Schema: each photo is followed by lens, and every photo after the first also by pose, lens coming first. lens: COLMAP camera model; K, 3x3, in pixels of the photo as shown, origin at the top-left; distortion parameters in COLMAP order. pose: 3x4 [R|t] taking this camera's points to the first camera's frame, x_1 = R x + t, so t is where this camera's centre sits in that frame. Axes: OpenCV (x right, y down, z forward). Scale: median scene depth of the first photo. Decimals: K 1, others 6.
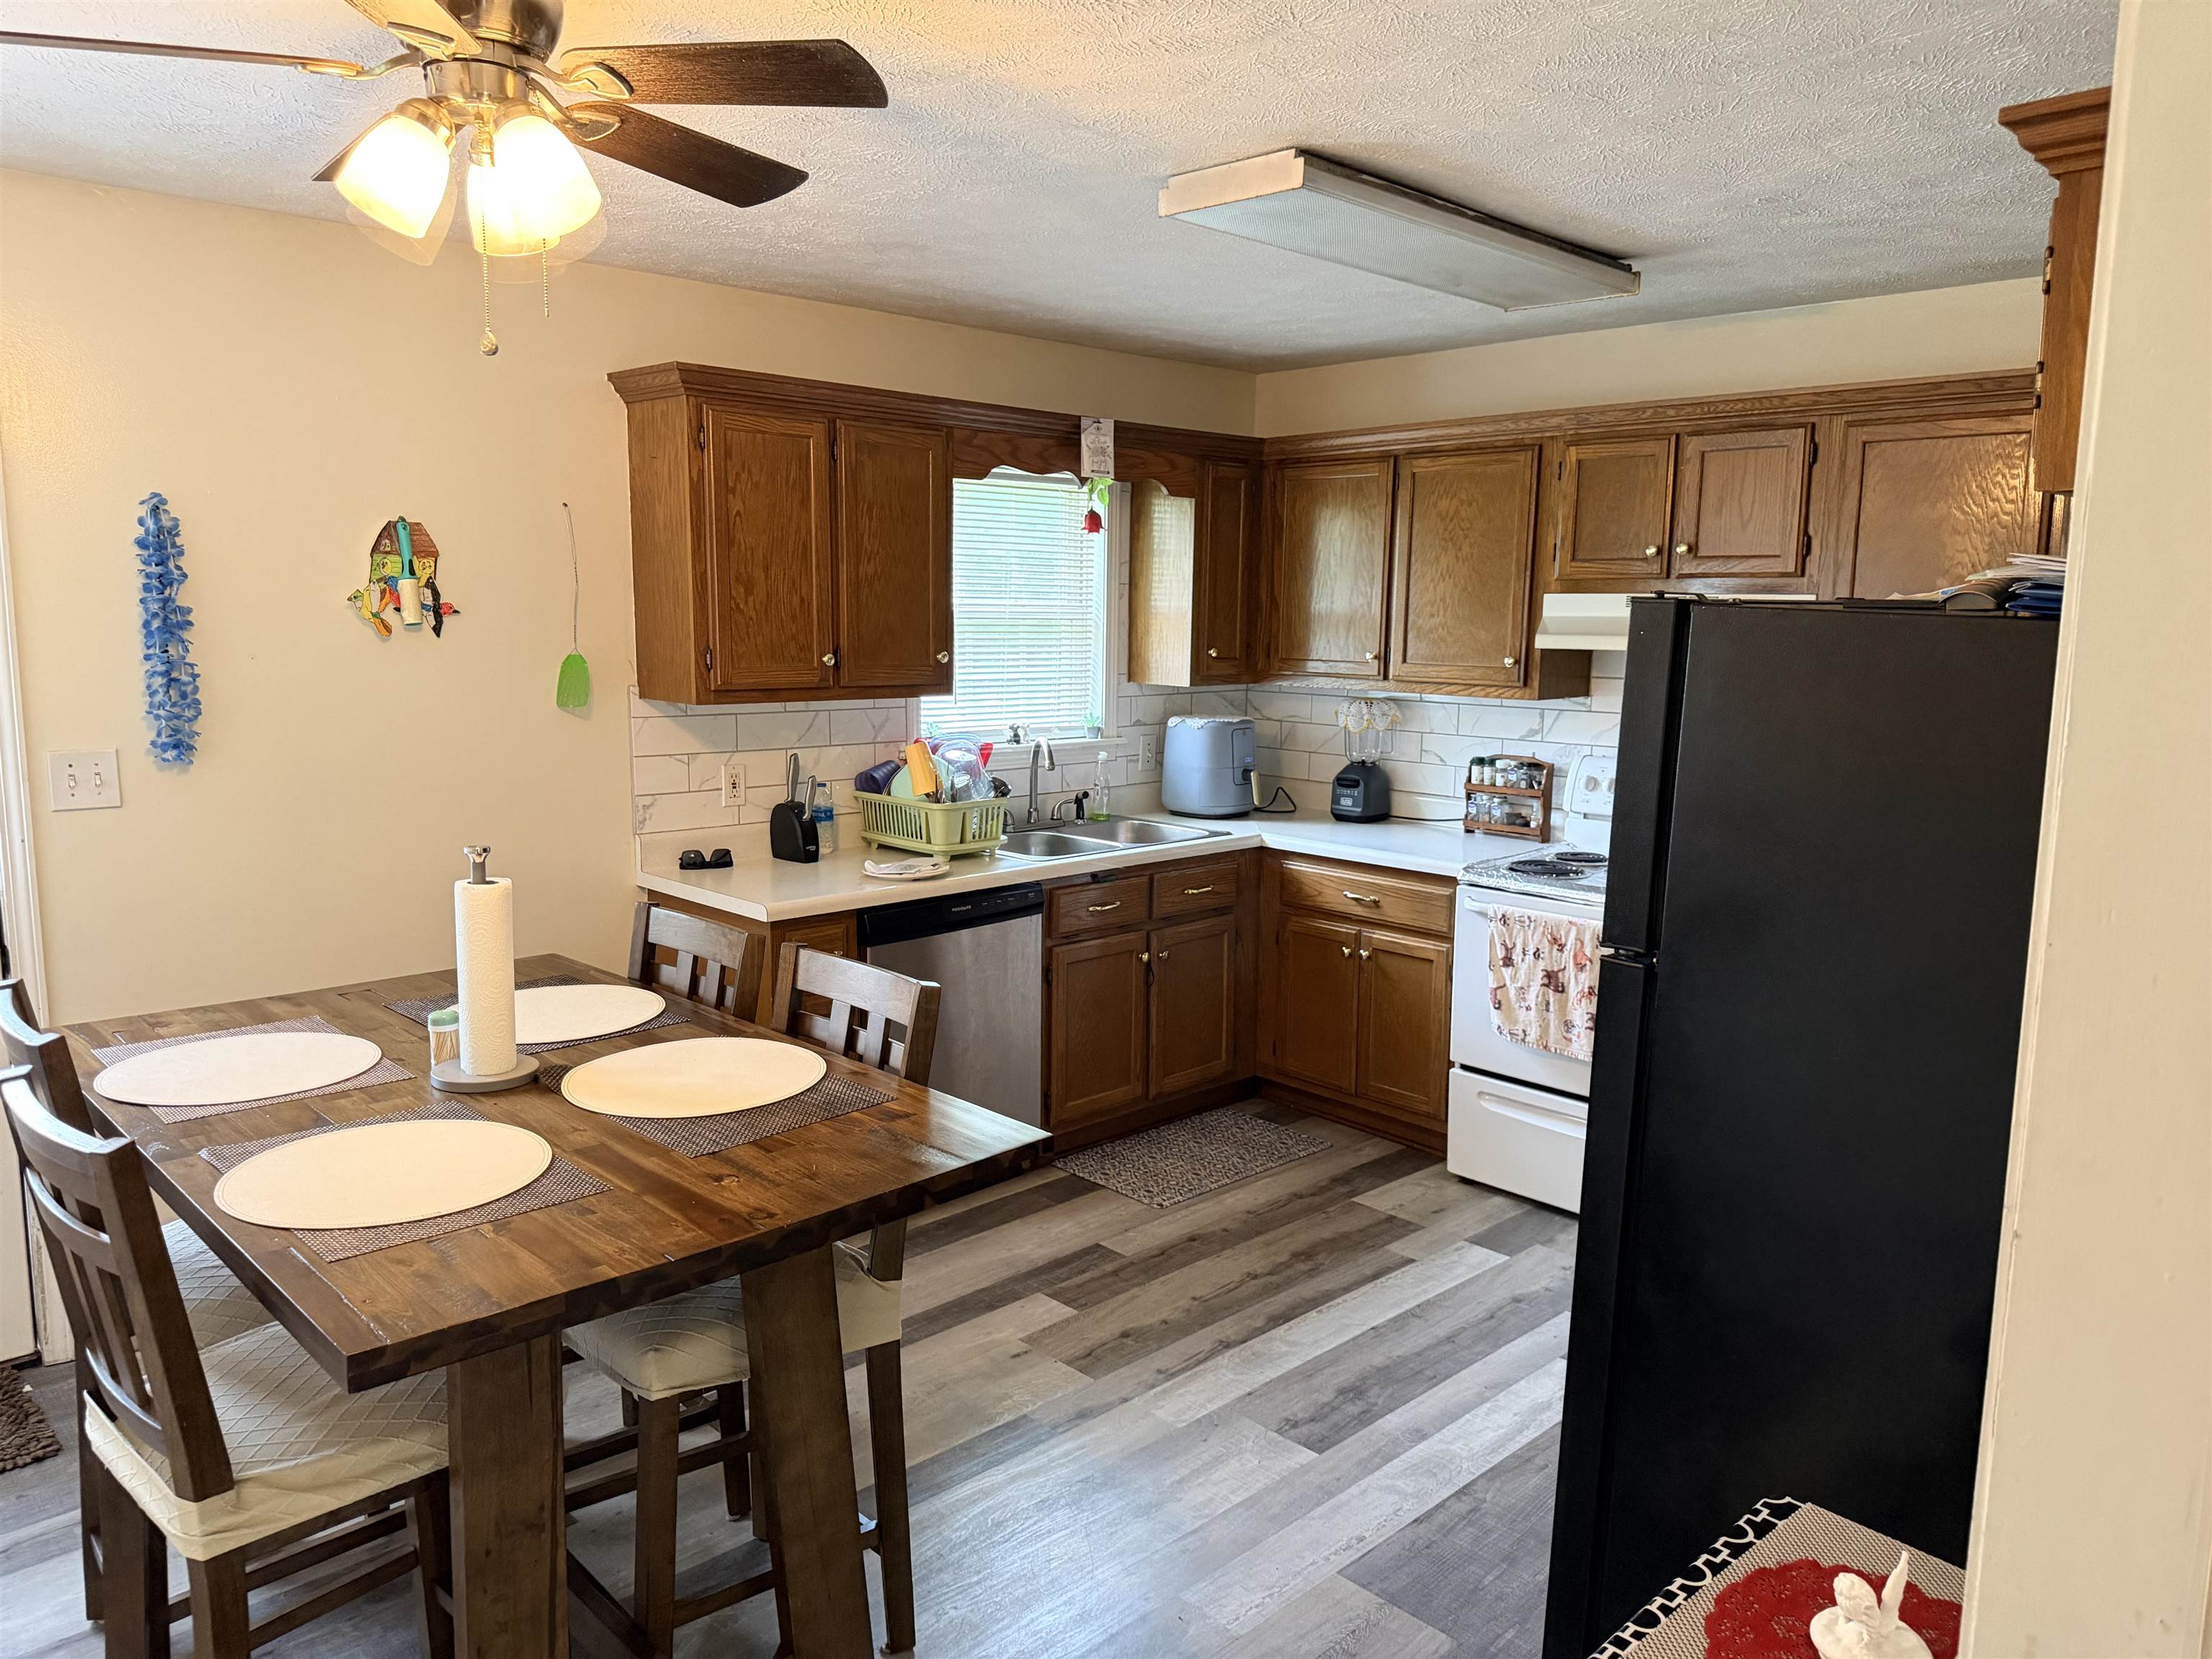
lens RADIAL K [[1561.2, 0, 1106.0], [0, 1561.2, 829.5], [0, 0, 1]] dist [0.041086, -0.061123]
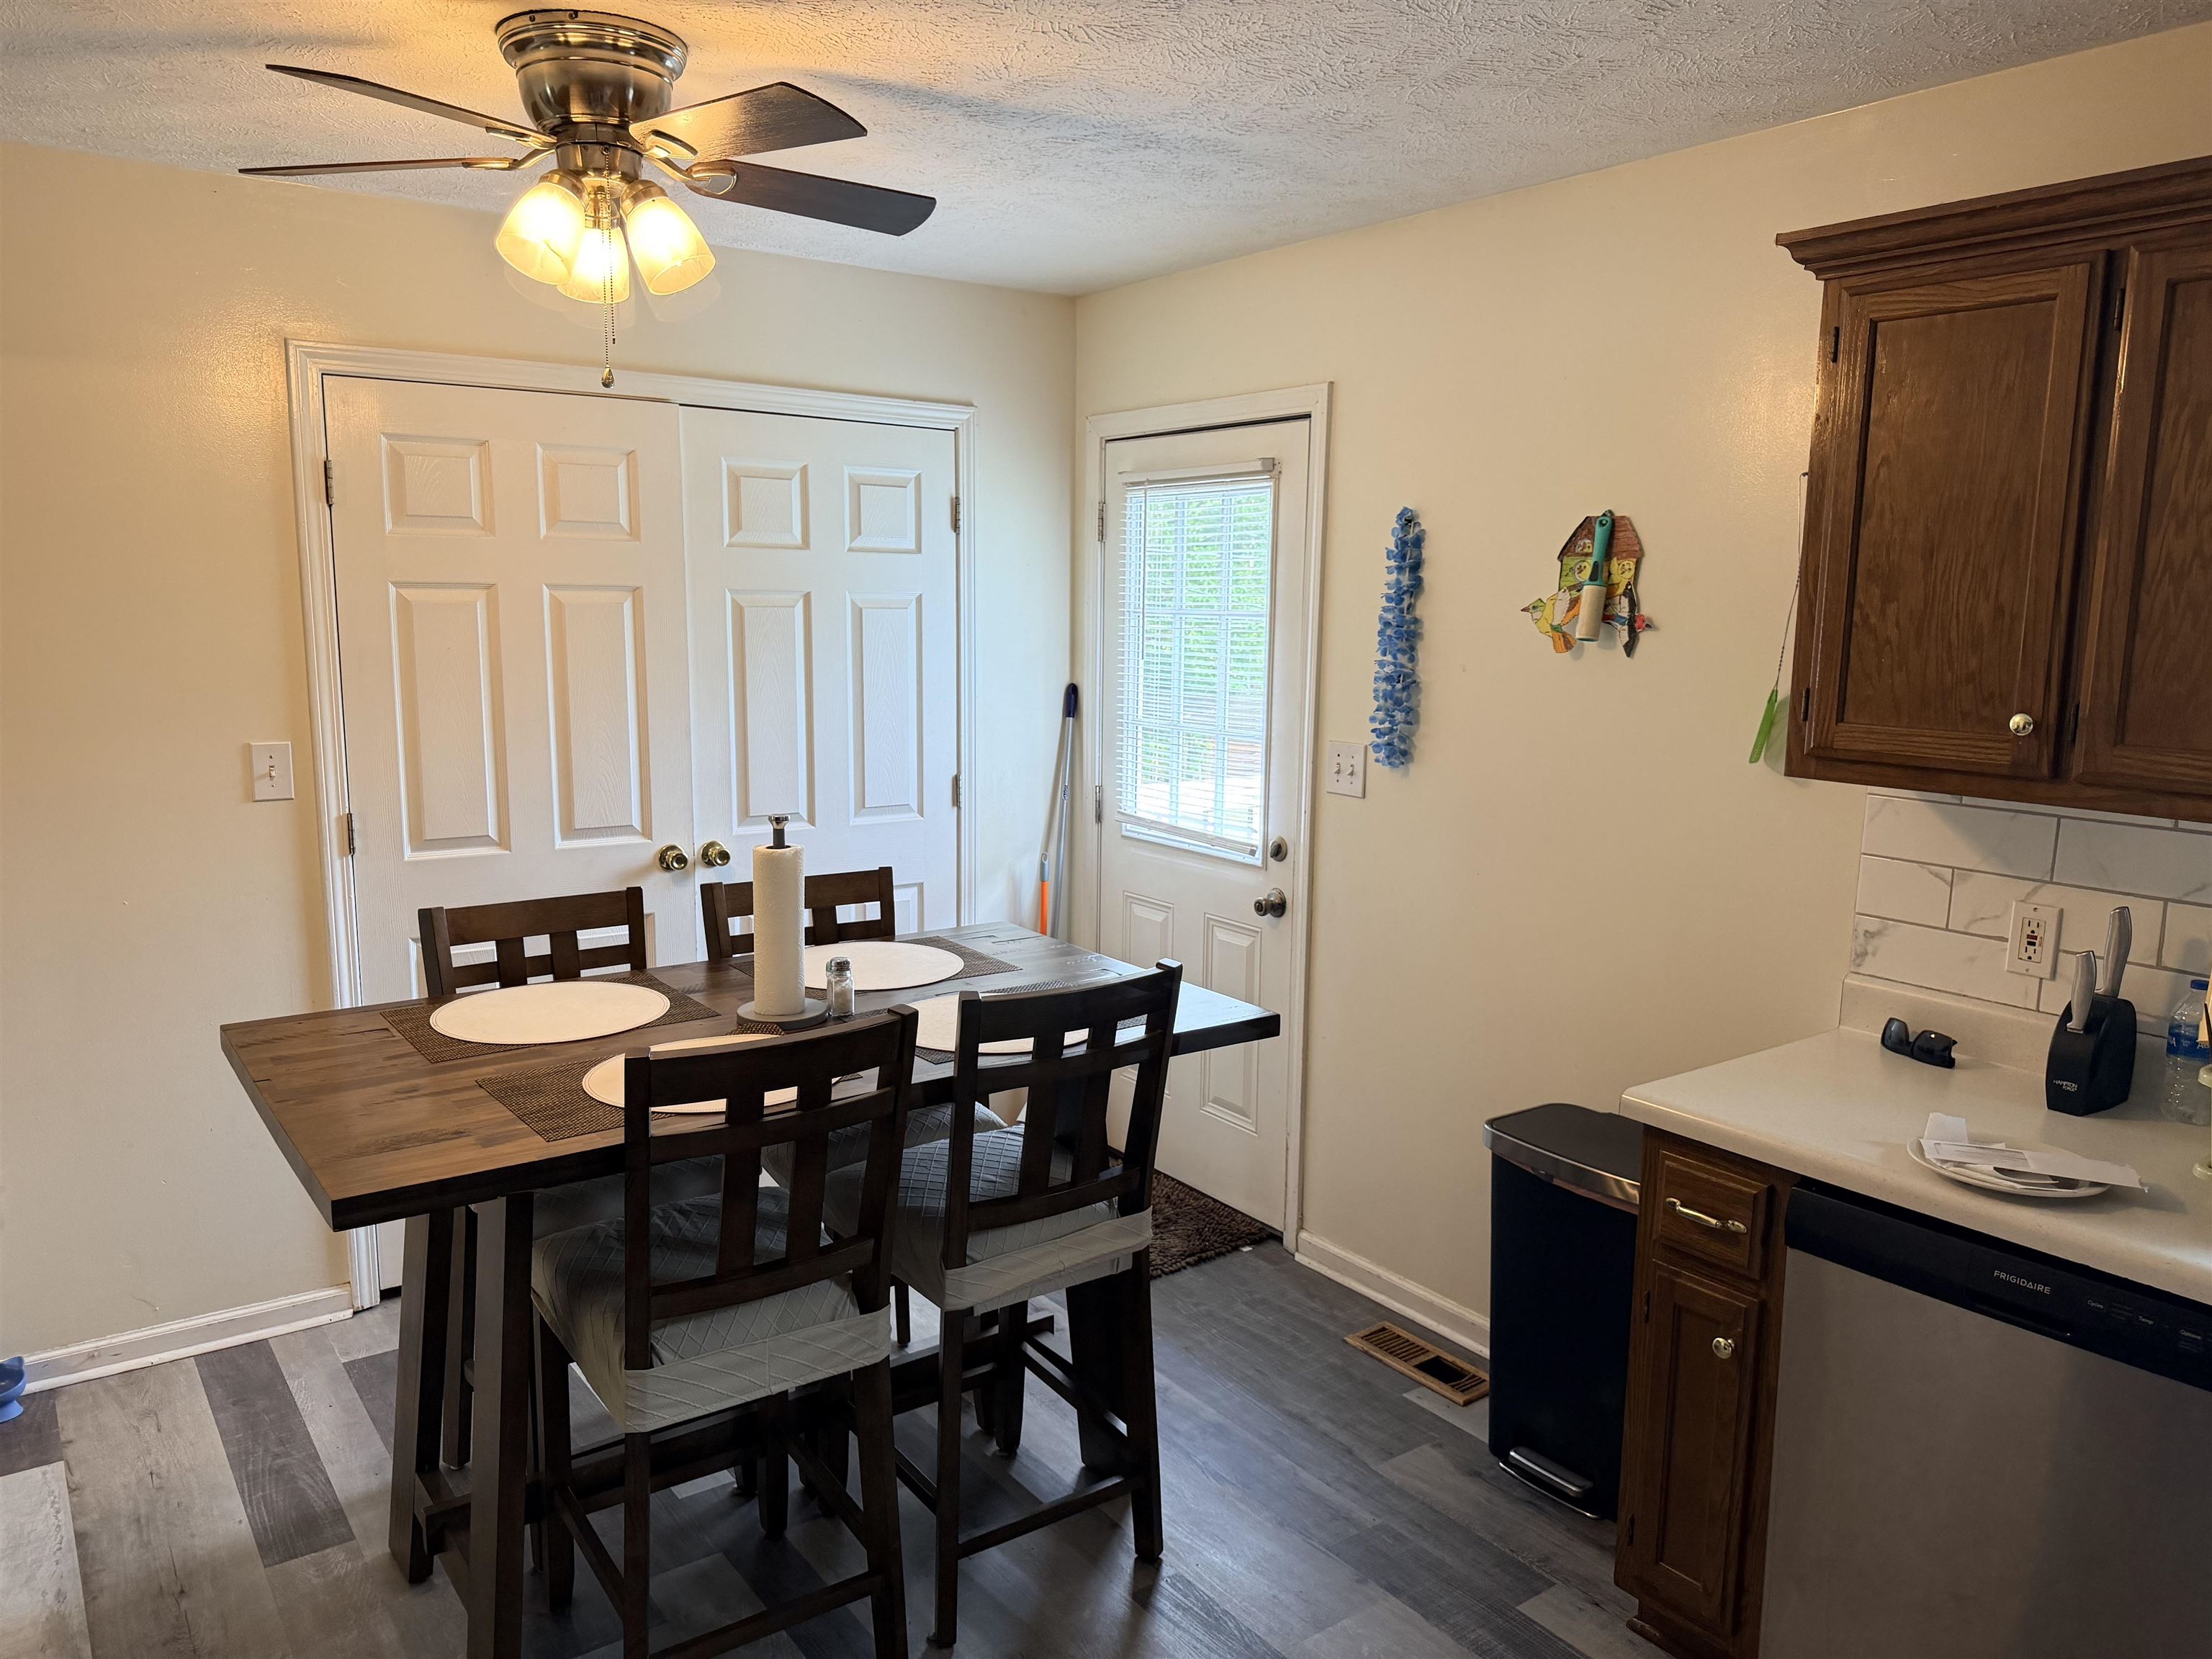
lens RADIAL K [[1561.2, 0, 1106.0], [0, 1561.2, 829.5], [0, 0, 1]] dist [0.041086, -0.061123]
pose [[-0.129049, 0.132263, -0.982778, 0.413405], [-0.158875, 0.975505, 0.152146, -0.116024], [0.978829, 0.175773, -0.104875, 0.837951]]
